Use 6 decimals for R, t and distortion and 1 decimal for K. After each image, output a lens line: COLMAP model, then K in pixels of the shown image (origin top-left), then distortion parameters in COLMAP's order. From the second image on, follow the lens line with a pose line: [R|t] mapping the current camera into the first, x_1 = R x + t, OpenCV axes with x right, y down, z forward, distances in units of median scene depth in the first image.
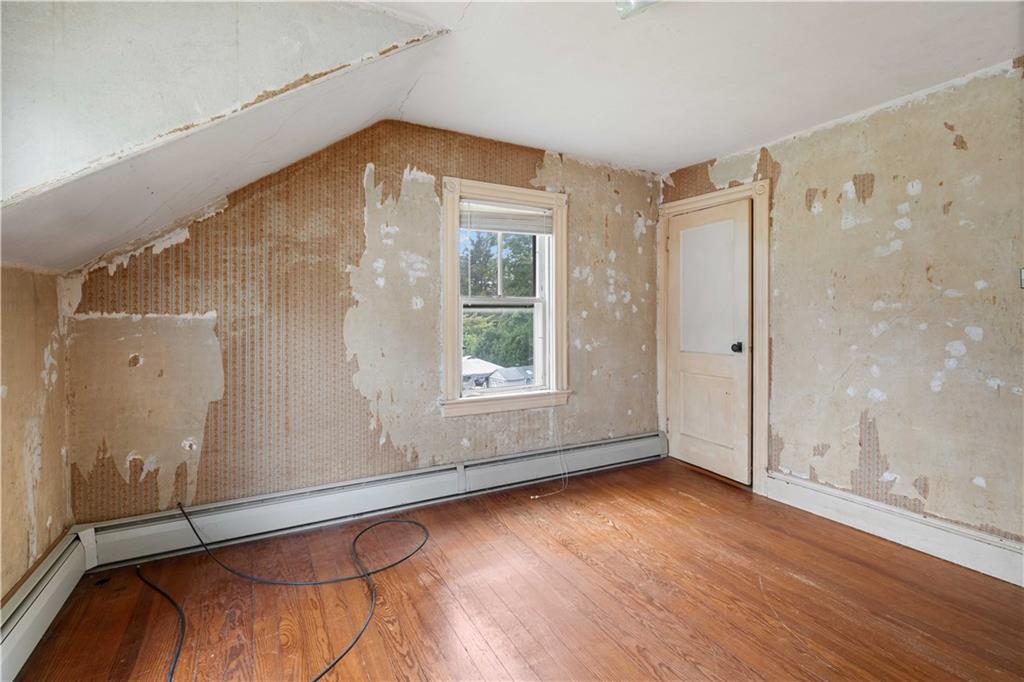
lens RADIAL K [[459.2, 0, 515.8], [0, 459.2, 327.8], [0, 0, 1]] dist [-0.008269, 0.002522]
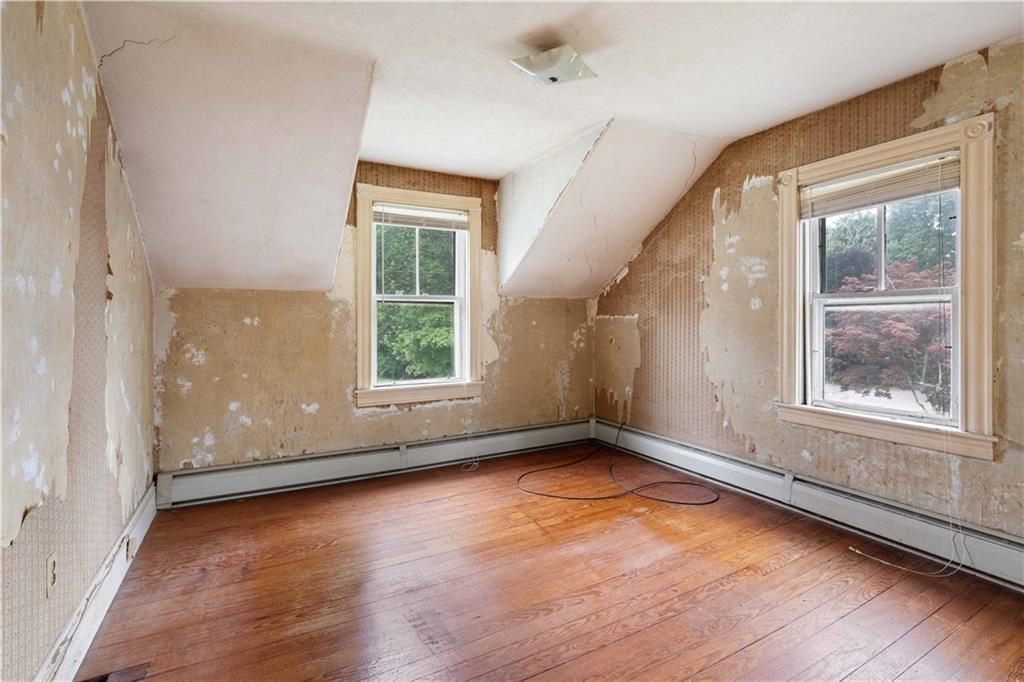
lens RADIAL K [[459.2, 0, 507.0], [0, 459.2, 332.6], [0, 0, 1]] dist [-0.008269, 0.002522]
pose [[0.006510, 0.030841, -0.999503, 0.868134], [-0.020296, 0.999322, 0.030703, -0.008341], [0.999773, 0.020086, 0.007131, 0.442274]]
